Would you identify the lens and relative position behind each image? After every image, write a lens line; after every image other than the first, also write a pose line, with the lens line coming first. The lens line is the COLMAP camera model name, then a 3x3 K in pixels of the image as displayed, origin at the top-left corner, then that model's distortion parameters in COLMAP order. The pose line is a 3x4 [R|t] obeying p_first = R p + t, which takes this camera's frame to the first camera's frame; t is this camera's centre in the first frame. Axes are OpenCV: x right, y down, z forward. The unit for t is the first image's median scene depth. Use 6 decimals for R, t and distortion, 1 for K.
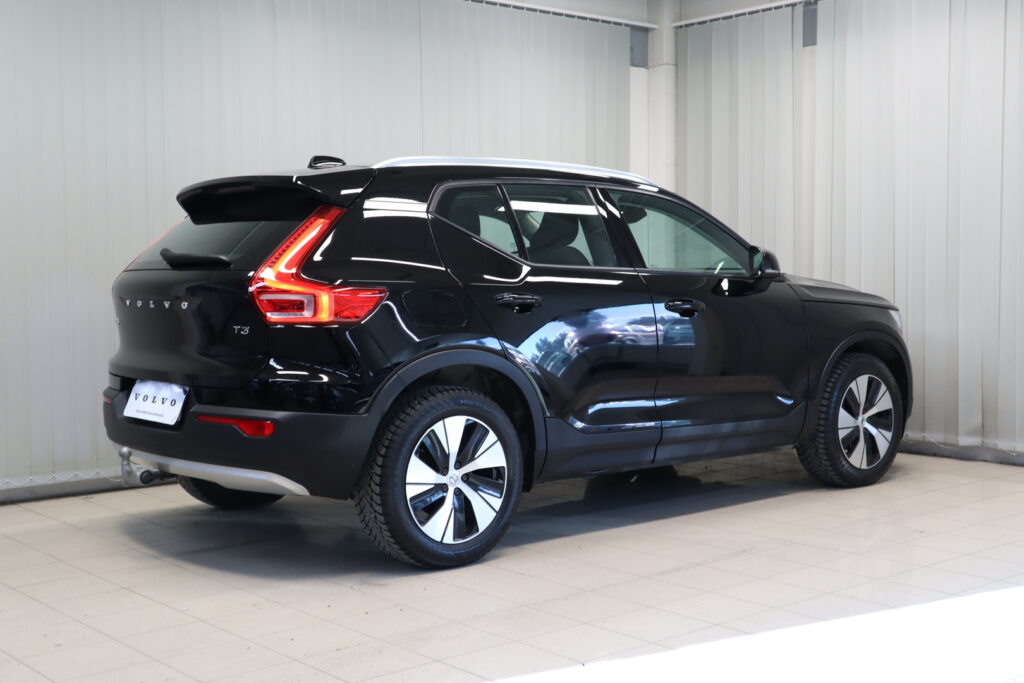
lens RADIAL K [[843.5, 0, 512.0], [0, 843.5, 341.5], [0, 0, 1]] dist [-0.037356, 0.000448]
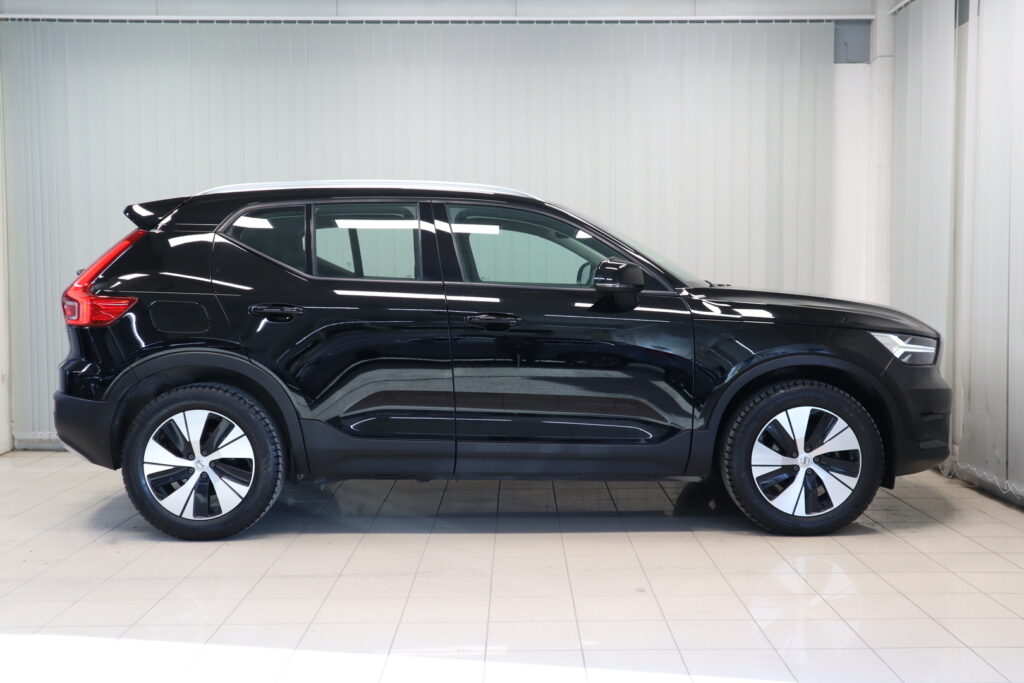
lens RADIAL K [[697.4, 0, 511.2], [0, 697.4, 358.1], [0, 0, 1]] dist [-0.014187, 0.000861]
pose [[0.873935, 0.061318, -0.482159, 0.491369], [-0.042266, 0.997840, 0.050290, -0.030443], [0.484201, -0.023571, 0.874639, 0.249093]]
